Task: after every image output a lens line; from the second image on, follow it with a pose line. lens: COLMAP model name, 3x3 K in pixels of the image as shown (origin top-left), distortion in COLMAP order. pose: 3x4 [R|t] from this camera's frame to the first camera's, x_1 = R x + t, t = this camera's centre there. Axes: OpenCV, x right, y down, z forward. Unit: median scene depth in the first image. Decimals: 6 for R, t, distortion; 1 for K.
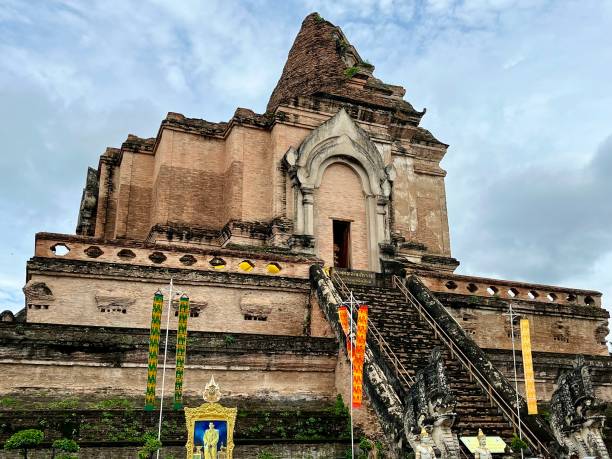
lens RADIAL K [[624.1, 0, 303.2], [0, 624.1, 237.4], [0, 0, 1]] dist [0.045211, -0.006942]
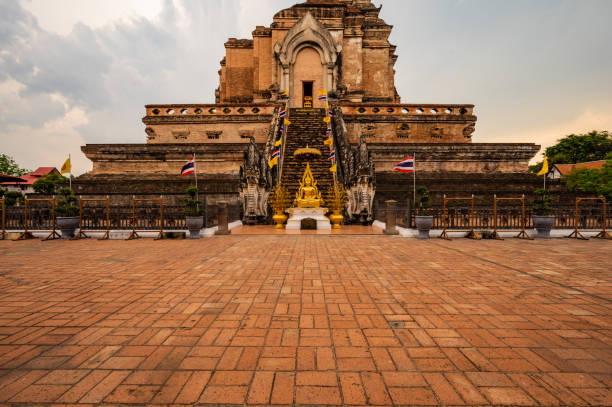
lens RADIAL K [[238.4, 0, 306.0], [0, 238.4, 203.5], [0, 0, 1]] dist [-0.000372, -0.000034]
pose [[0.928465, 0.015105, -0.371114, 0.324058], [0.112195, 0.941091, 0.318997, 0.087269], [0.354071, -0.337815, 0.872075, 0.253900]]
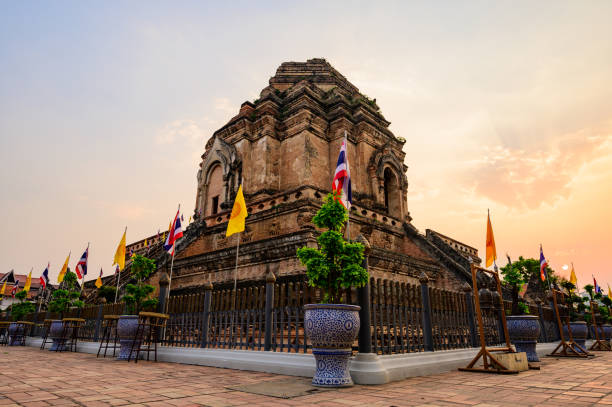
lens RADIAL K [[393.4, 0, 306.0], [0, 393.4, 203.5], [0, 0, 1]] dist [0.005126, 0.000095]
pose [[0.415038, -0.273431, -0.867743, 1.167158], [0.282177, 0.945423, -0.162944, 0.254099], [0.864939, -0.177229, 0.469543, 0.678507]]
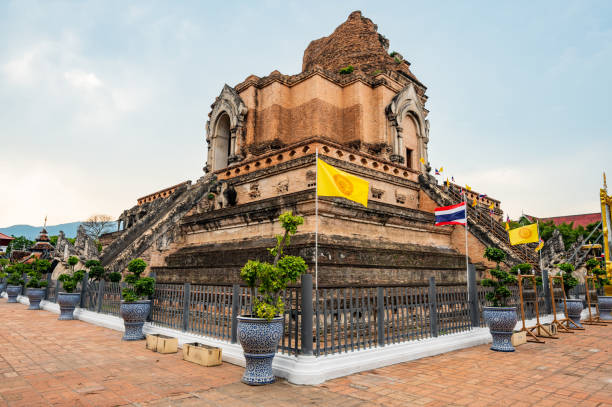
lens RADIAL K [[393.4, 0, 306.0], [0, 393.4, 203.5], [0, 0, 1]] dist [0.005126, 0.000095]
pose [[0.929359, 0.088556, 0.358400, -0.589446], [-0.141446, 0.982136, 0.124107, 0.026888], [-0.341007, -0.166034, 0.925282, 0.046178]]
